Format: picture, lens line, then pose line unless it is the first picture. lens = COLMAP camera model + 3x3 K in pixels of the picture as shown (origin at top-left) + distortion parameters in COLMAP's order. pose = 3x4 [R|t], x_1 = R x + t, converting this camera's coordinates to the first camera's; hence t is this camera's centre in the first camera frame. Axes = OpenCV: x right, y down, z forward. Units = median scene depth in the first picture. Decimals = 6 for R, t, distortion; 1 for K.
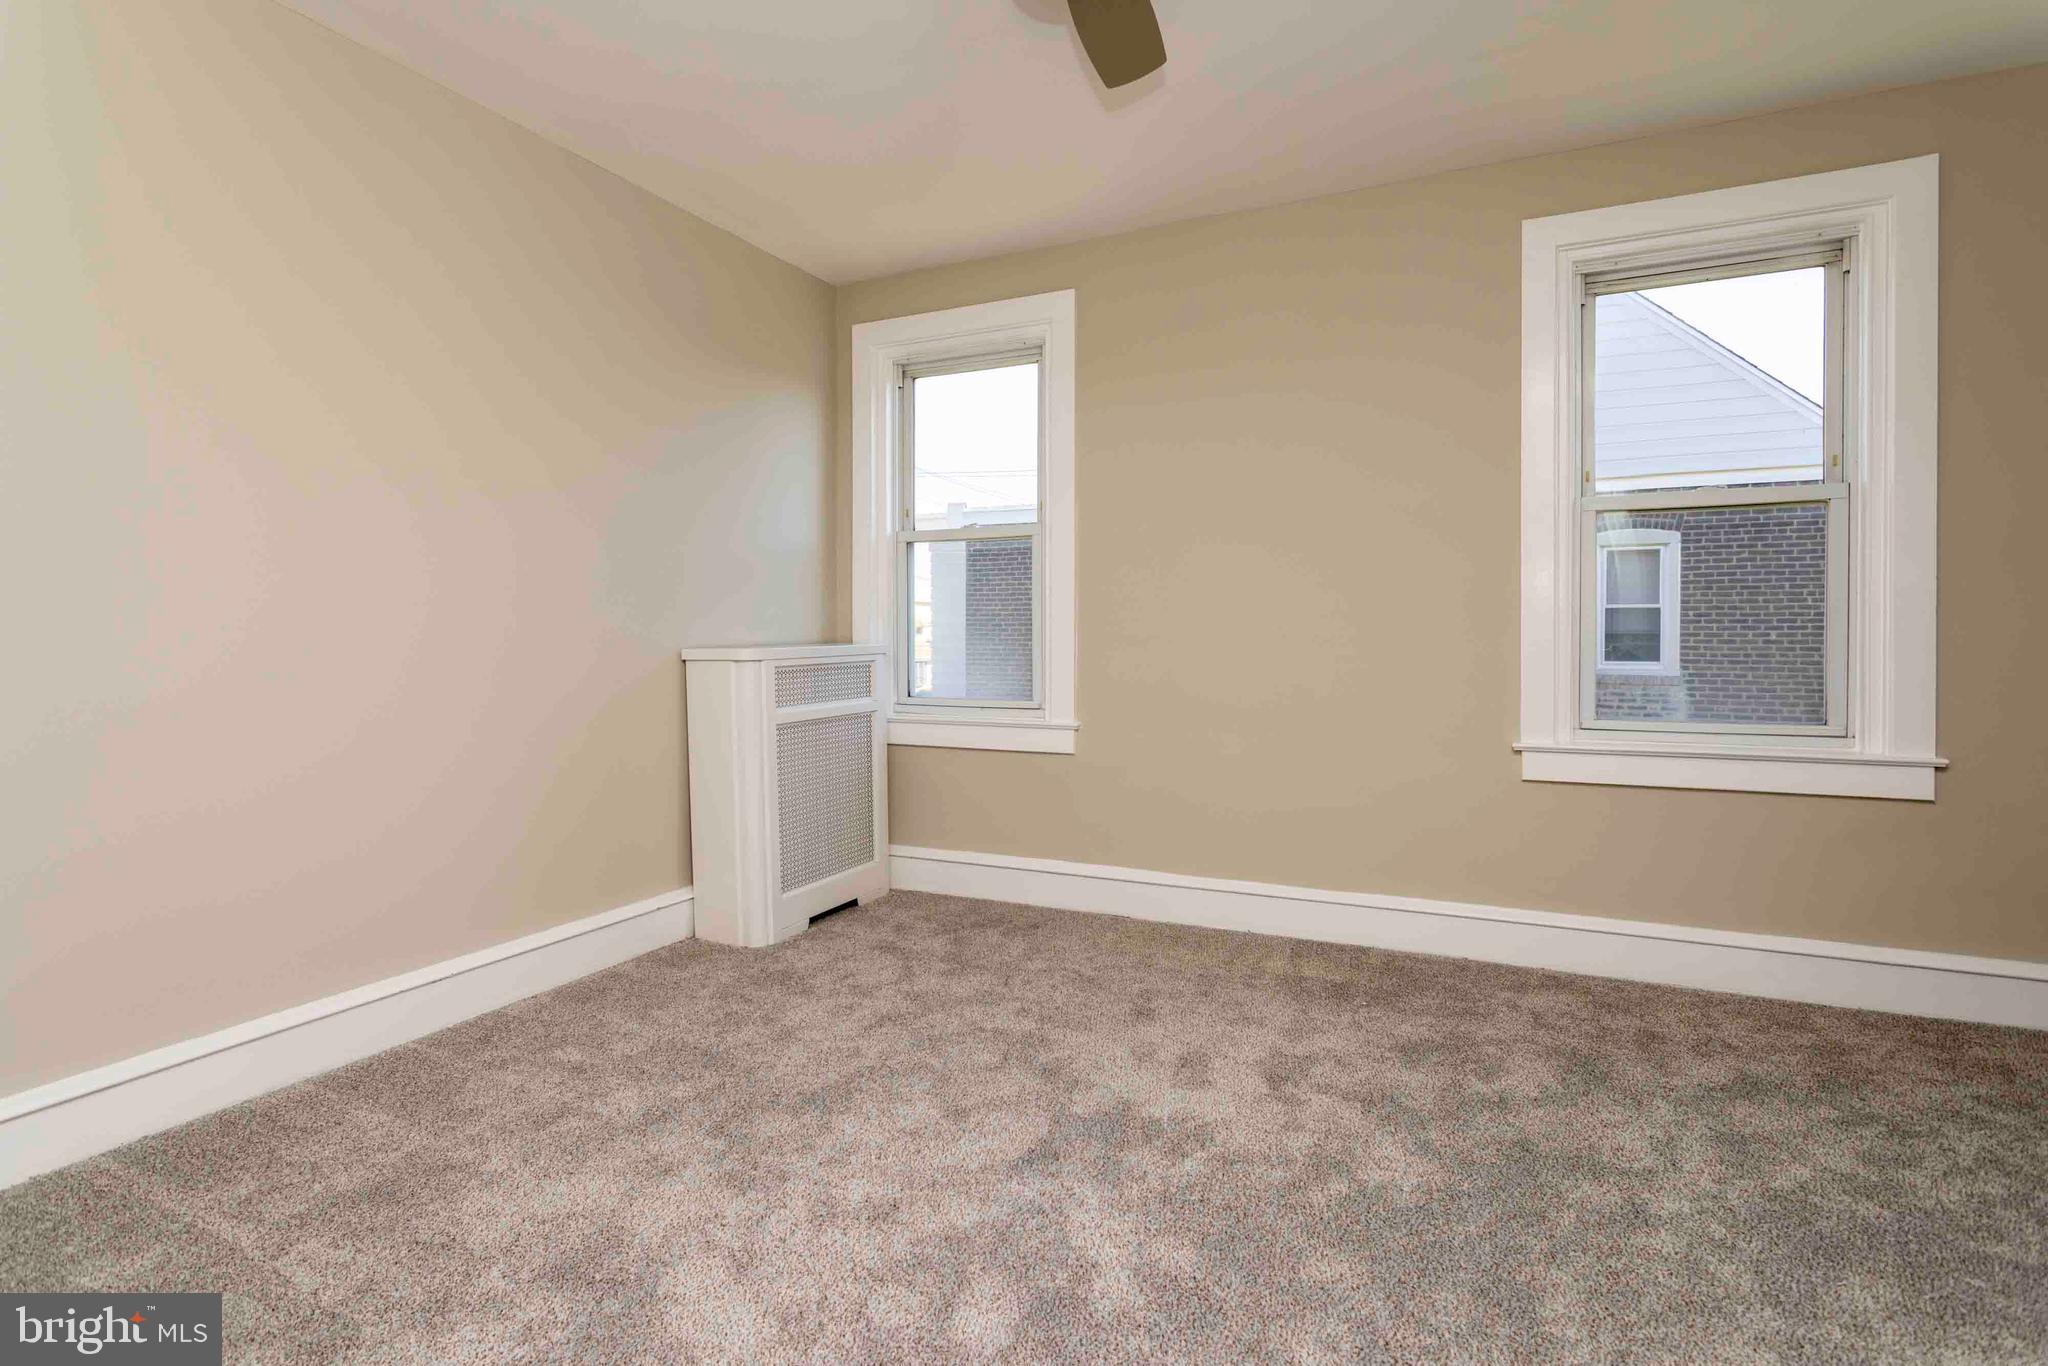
lens RADIAL K [[1004.0, 0, 1021.4], [0, 1004.0, 645.5], [0, 0, 1]] dist [0.002874, 0.000533]
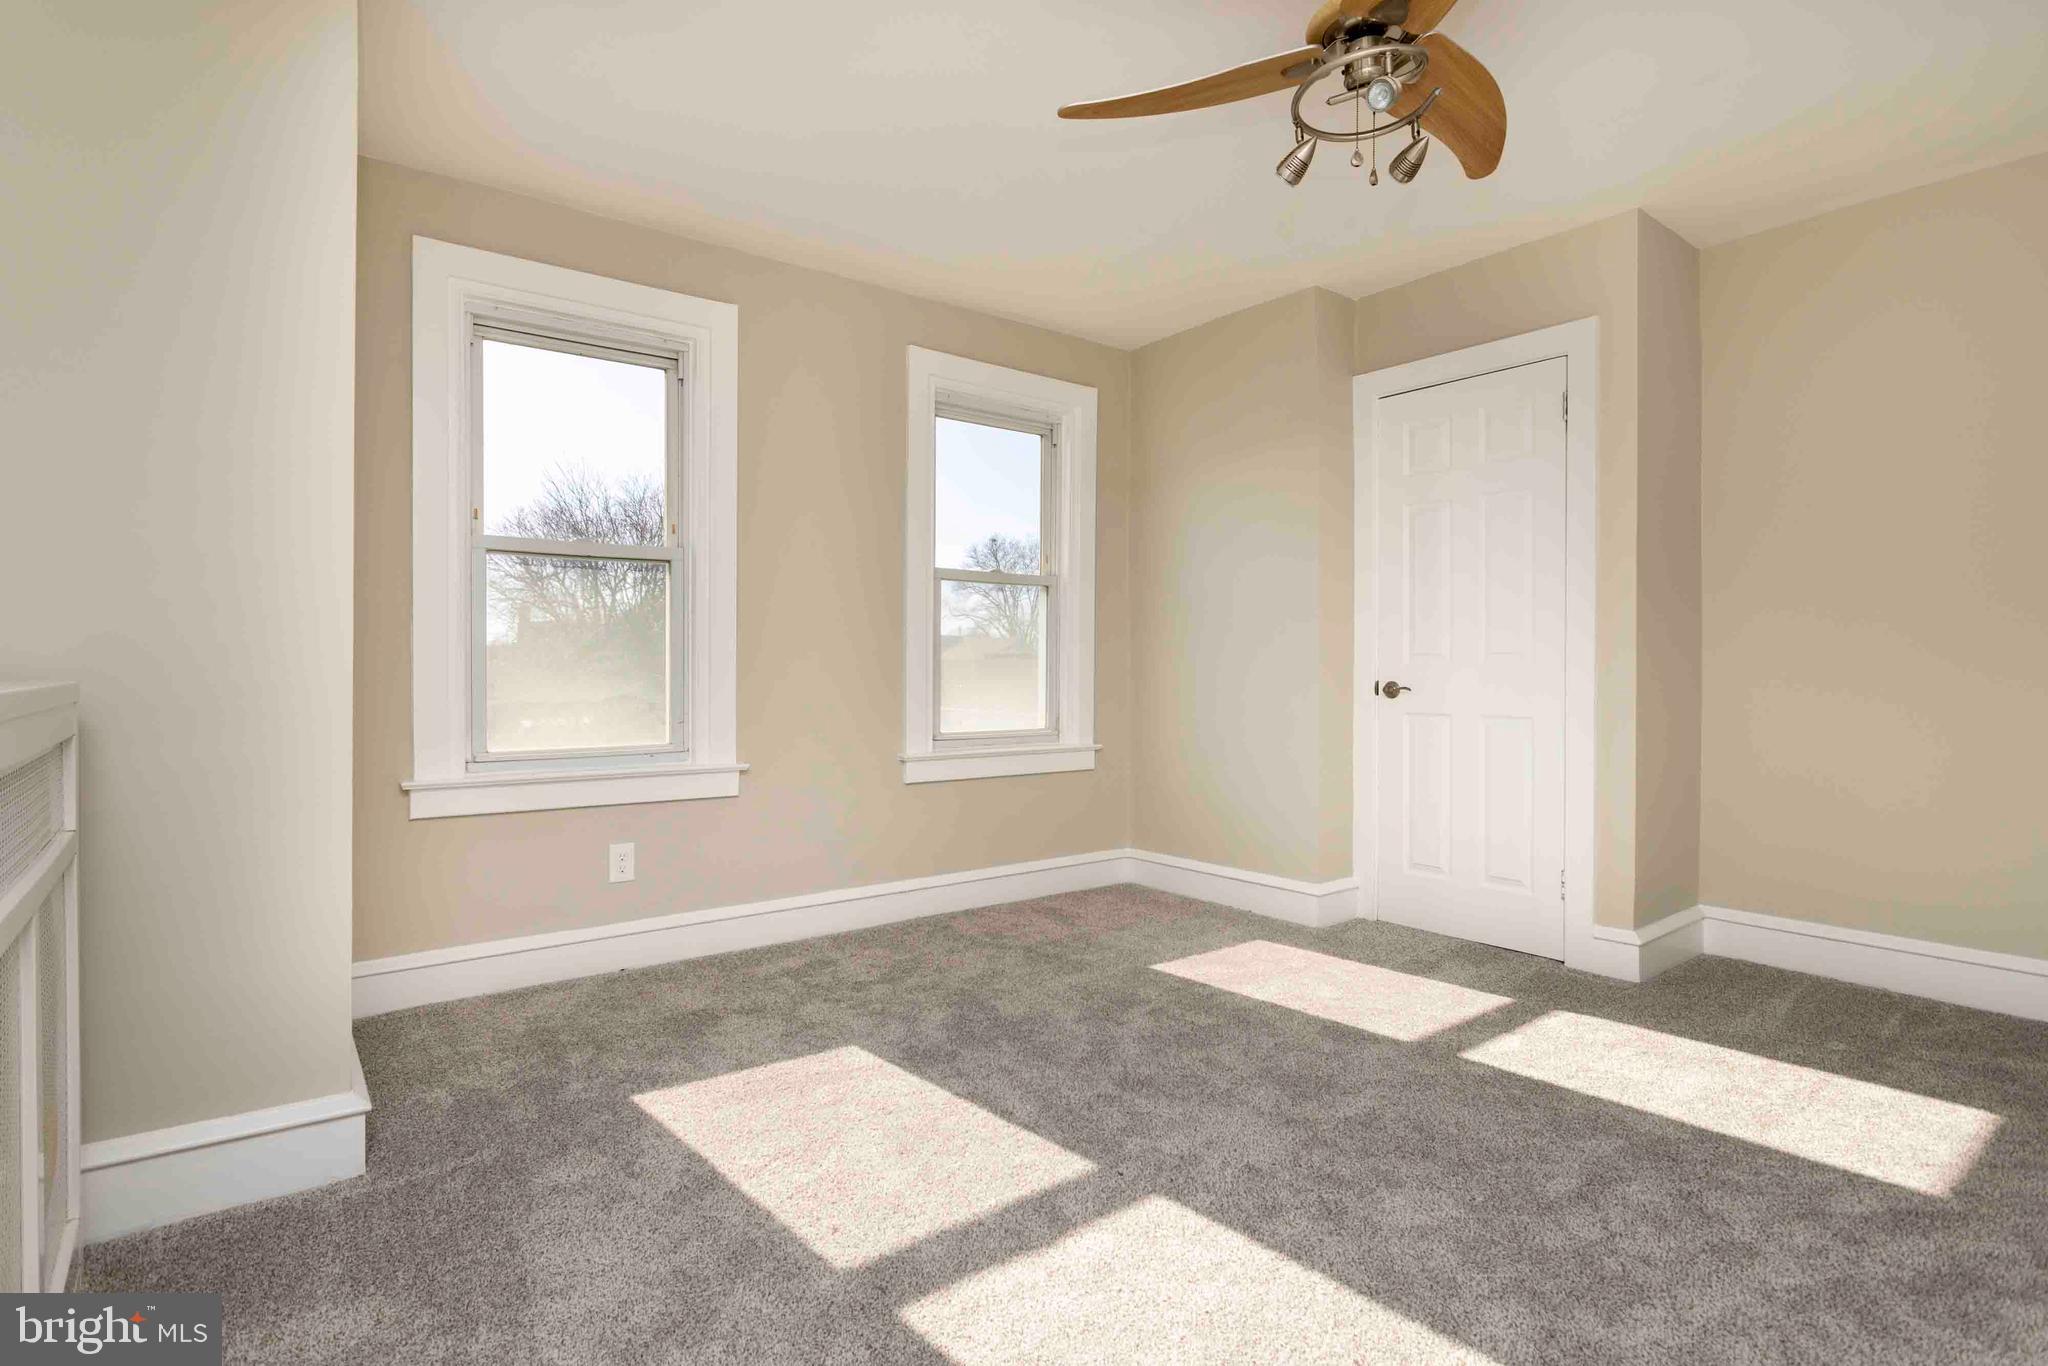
lens RADIAL K [[1033.7, 0, 1024.0], [0, 1033.7, 683.0], [0, 0, 1]] dist [-0.055674, 0.000012]
pose [[0.436492, -0.007842, 0.899674, -0.146407], [0.005970, 0.999965, 0.005820, -0.000368], [-0.899688, 0.002831, 0.436523, 0.072573]]
